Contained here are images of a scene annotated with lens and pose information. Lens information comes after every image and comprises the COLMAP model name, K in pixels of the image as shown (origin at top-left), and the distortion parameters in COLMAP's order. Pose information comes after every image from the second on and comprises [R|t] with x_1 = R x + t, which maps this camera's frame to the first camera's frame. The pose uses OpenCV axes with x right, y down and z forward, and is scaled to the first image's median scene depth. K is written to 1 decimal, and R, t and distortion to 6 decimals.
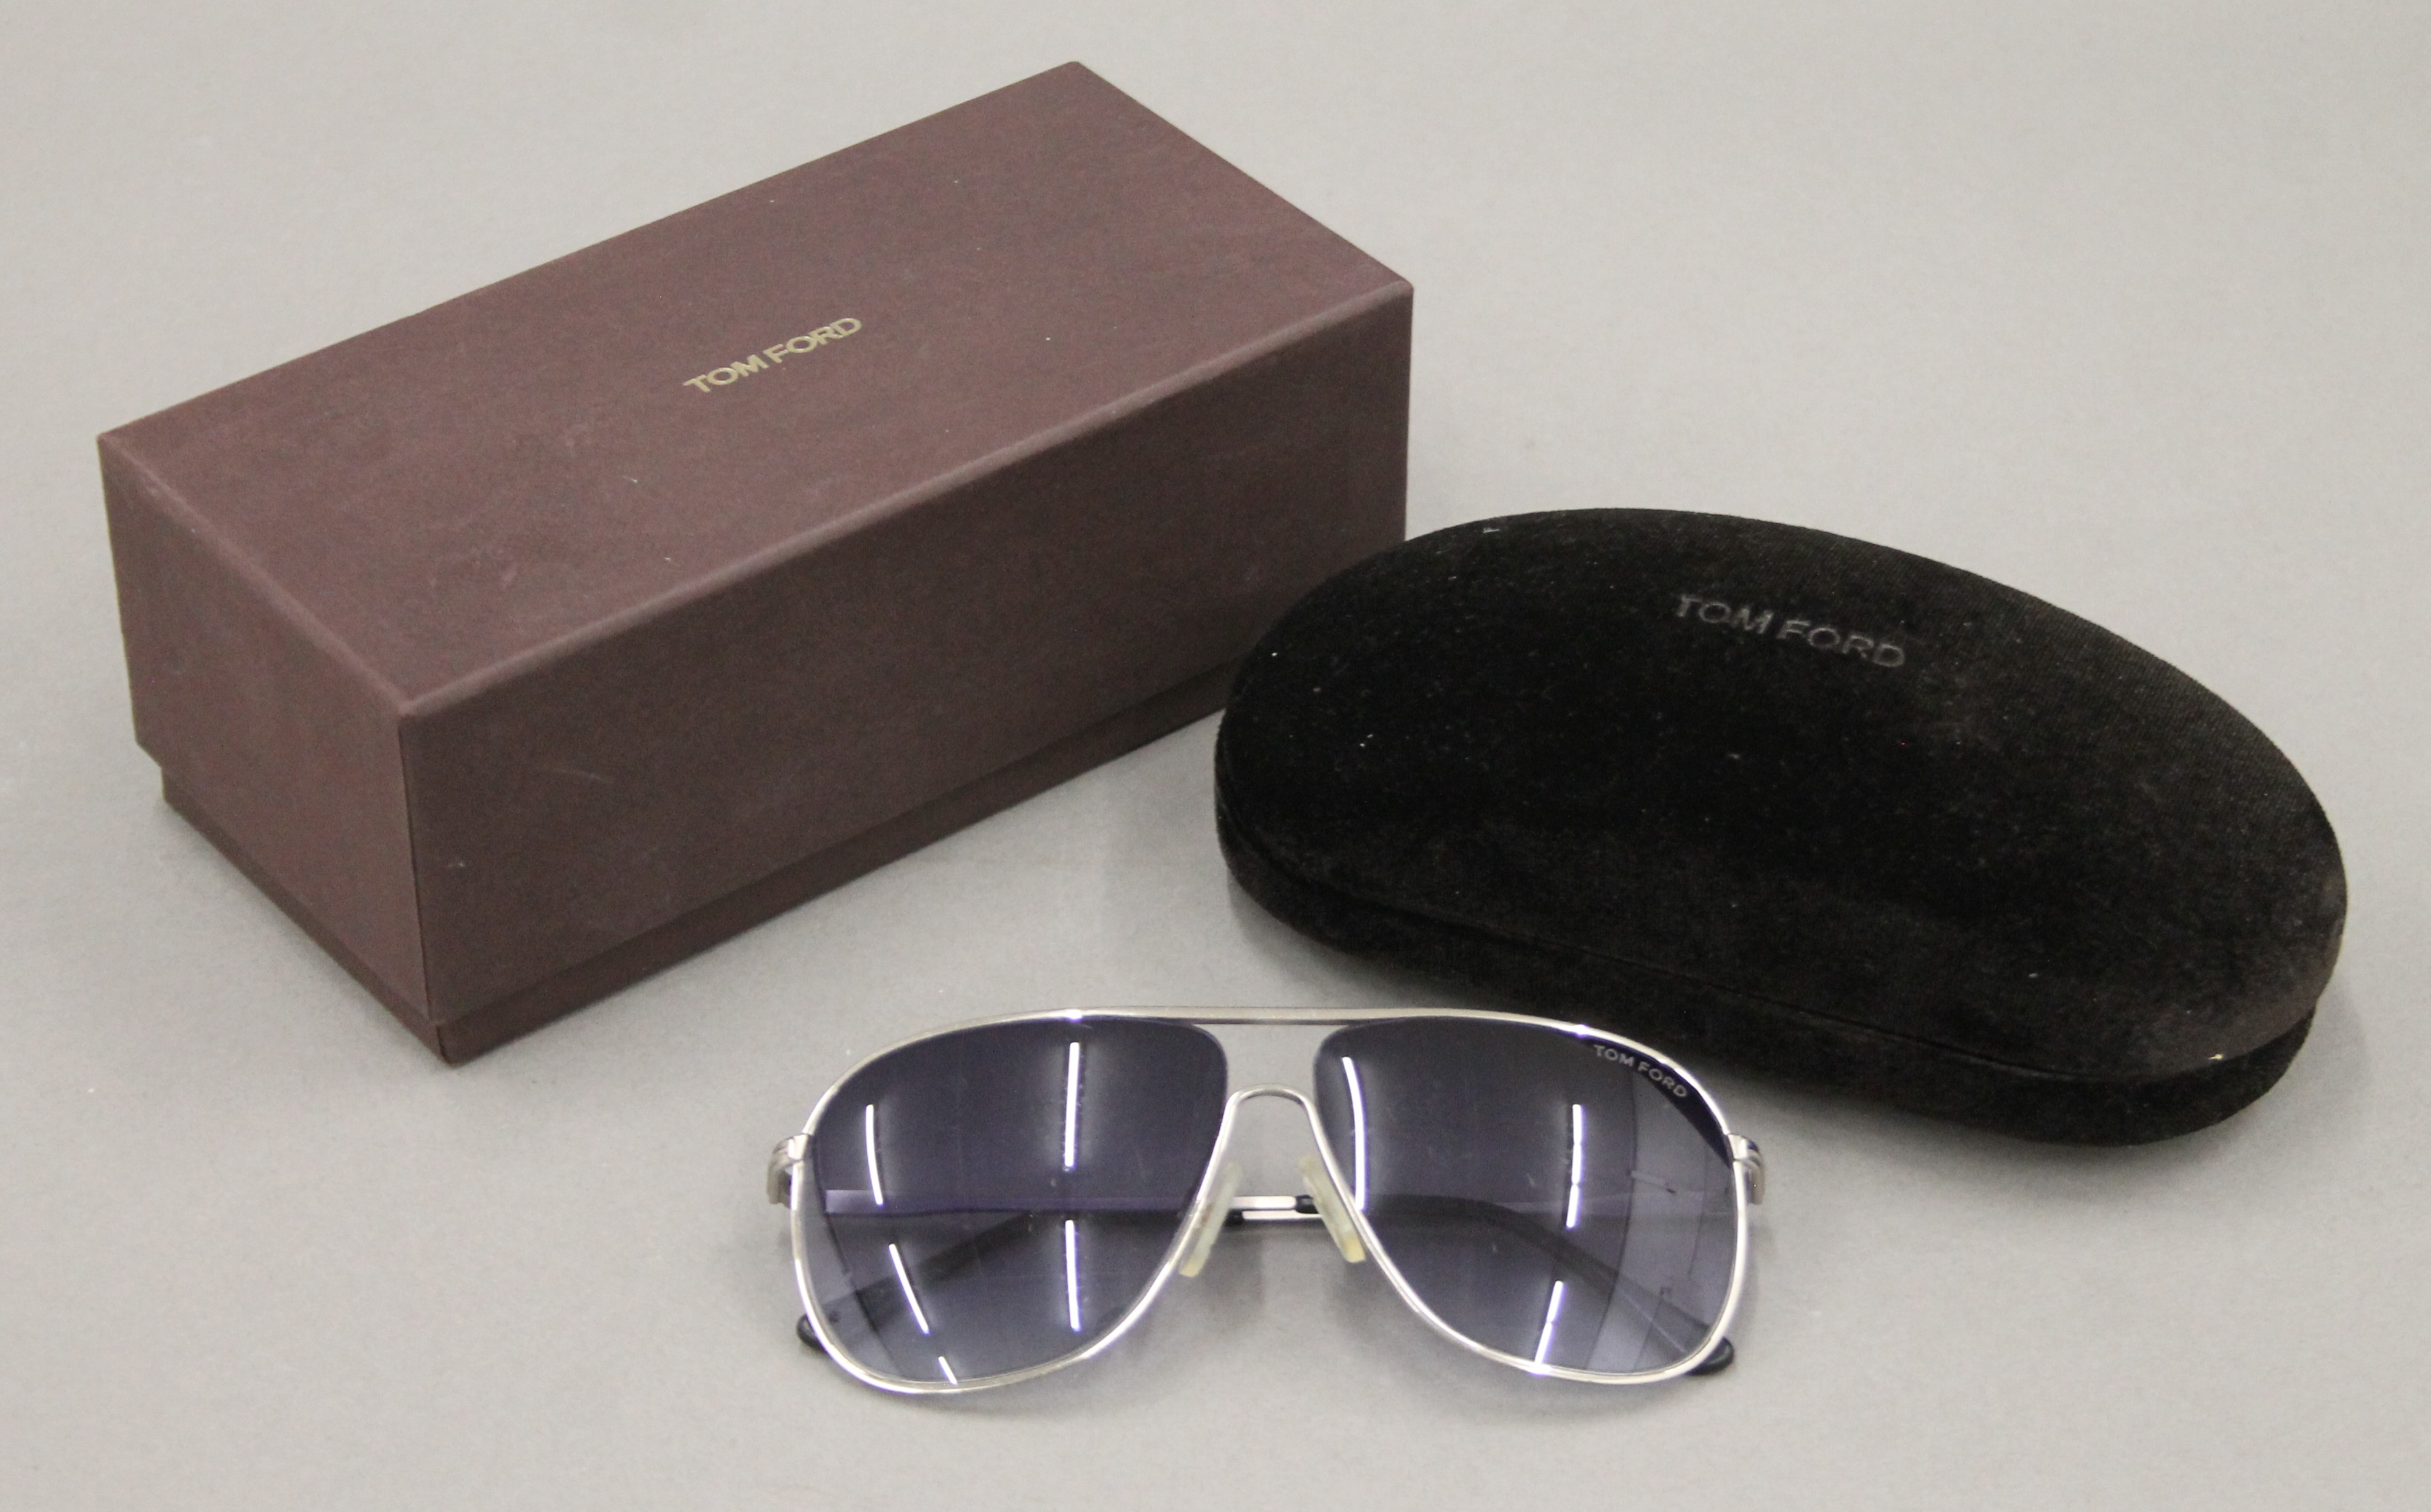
lens RADIAL K [[3381.4, 0, 1221.9], [0, 3381.4, 736.5], [0, 0, 1]] dist [0.016754, 0.000000]
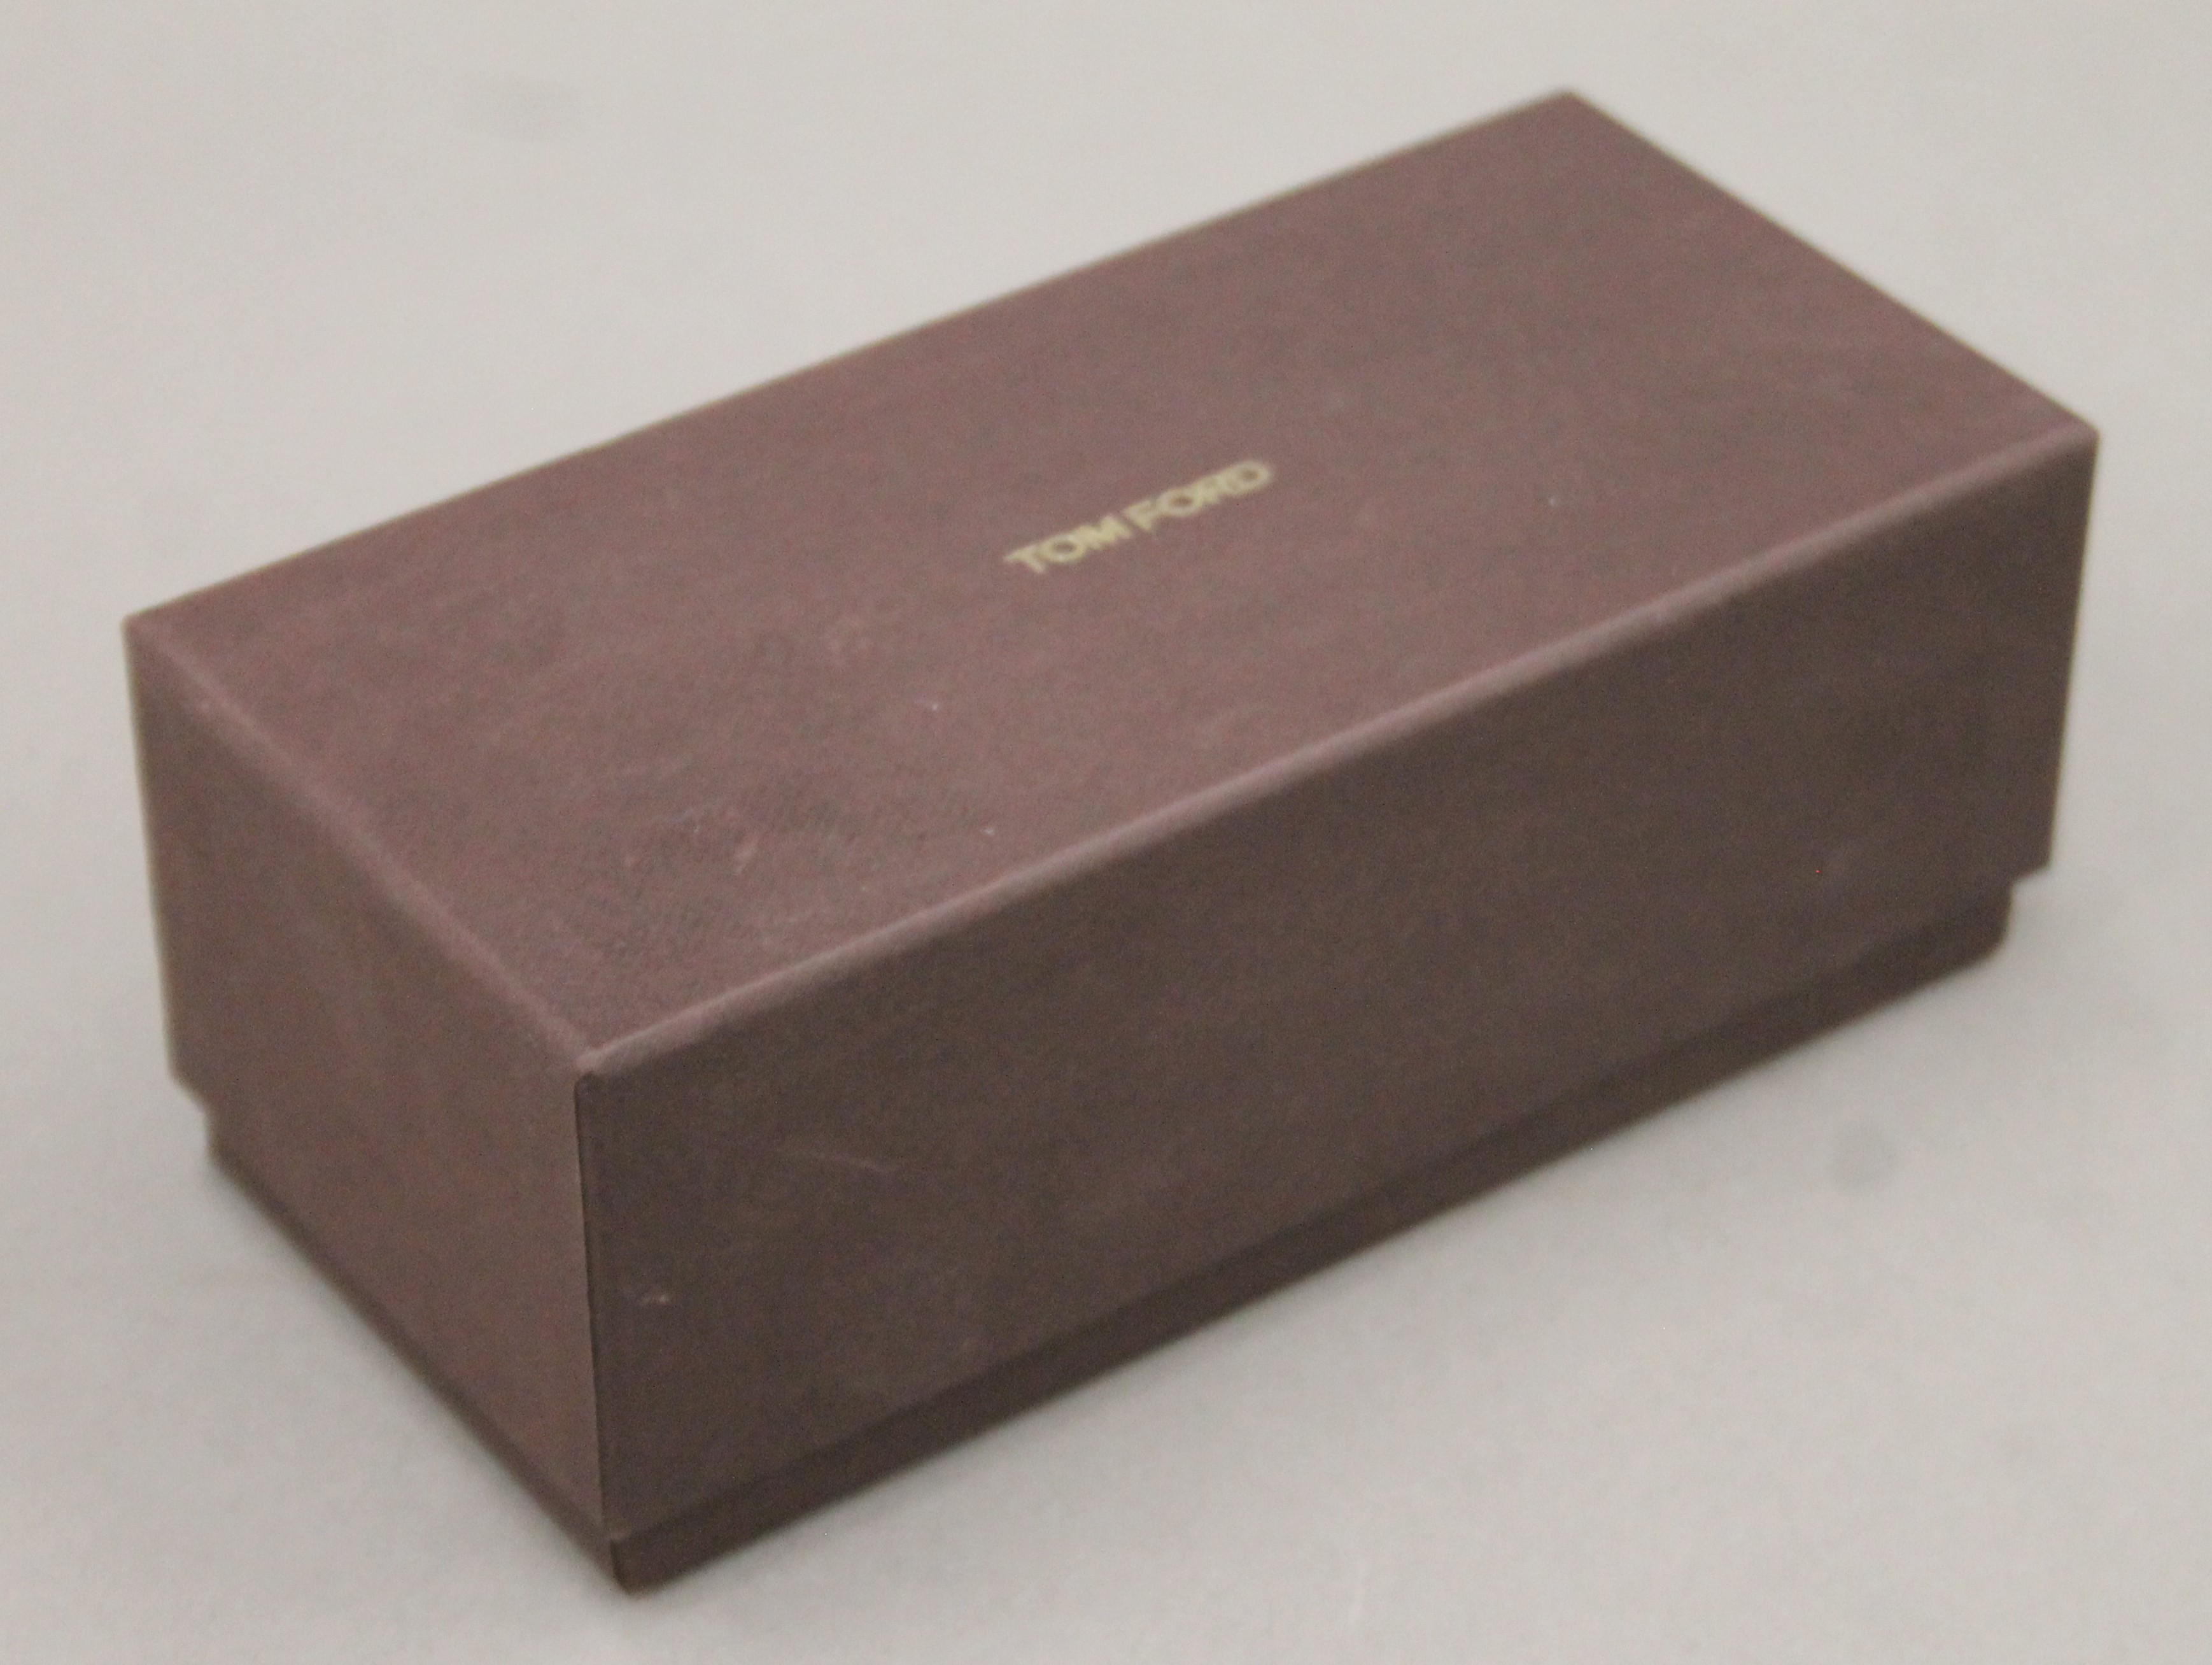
lens RADIAL K [[3150.0, 0, 1100.5], [0, 3150.0, 847.2], [0, 0, 1]] dist [0.028204, 0.000000]
pose [[0.999162, 0.024775, -0.032592, -0.121042], [-0.024817, 0.999692, -0.000866, -0.048665], [0.032560, 0.001674, 0.999468, 0.392594]]
